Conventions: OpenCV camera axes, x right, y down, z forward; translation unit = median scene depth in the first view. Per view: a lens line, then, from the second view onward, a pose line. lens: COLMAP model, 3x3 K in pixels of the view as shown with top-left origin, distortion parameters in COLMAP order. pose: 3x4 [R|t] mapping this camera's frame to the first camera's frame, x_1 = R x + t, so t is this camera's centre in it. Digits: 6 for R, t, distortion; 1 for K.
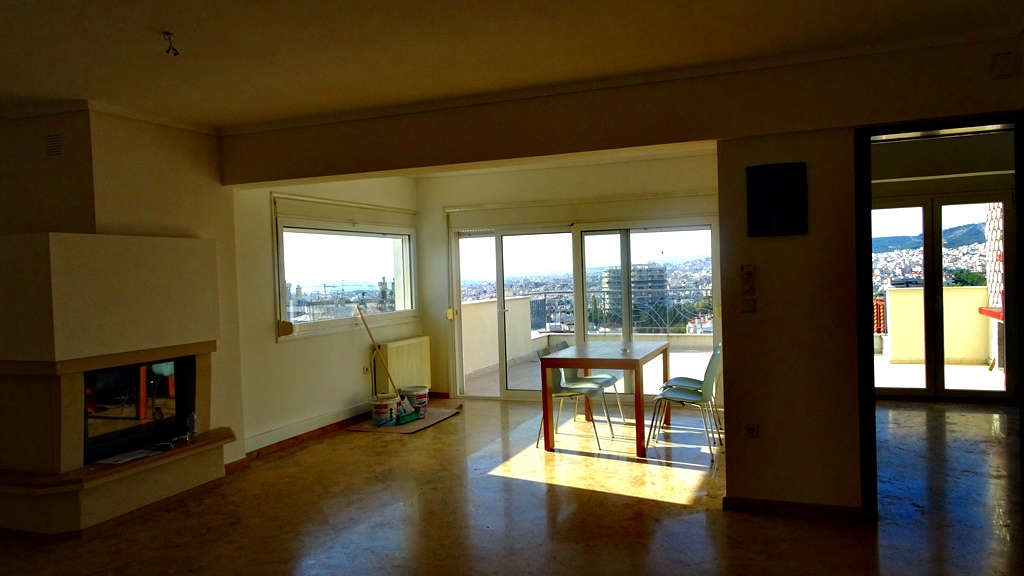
lens RADIAL K [[719.6, 0, 512.0], [0, 719.6, 288.0], [0, 0, 1]] dist [0.000368, -0.003052]
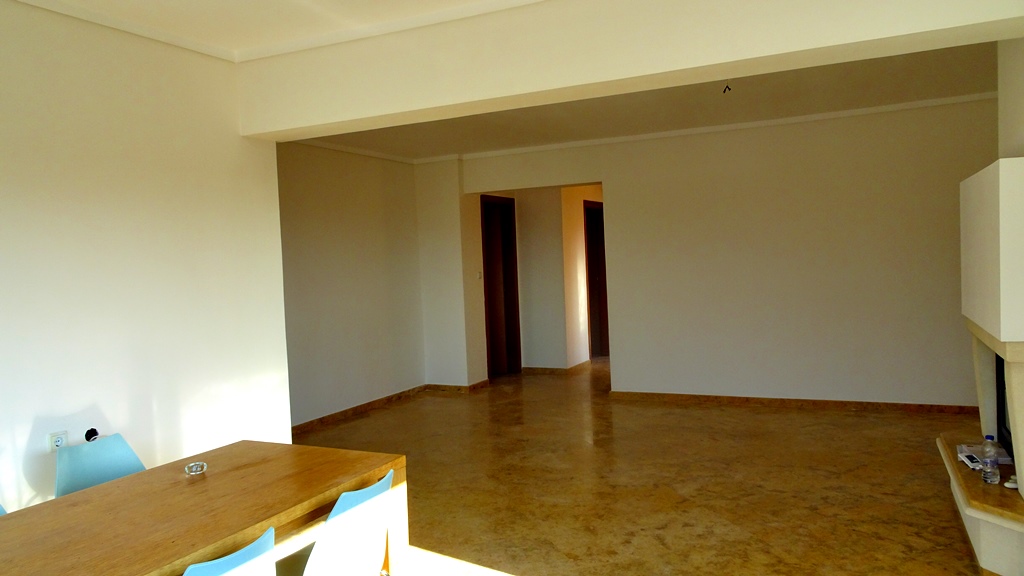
lens RADIAL K [[719.6, 0, 512.0], [0, 719.6, 288.0], [0, 0, 1]] dist [0.000368, -0.003052]
pose [[-0.994944, 0.072045, 0.069977, -0.061723], [0.076667, 0.994885, 0.065775, -0.029874], [-0.064880, 0.070807, -0.995378, 1.347244]]
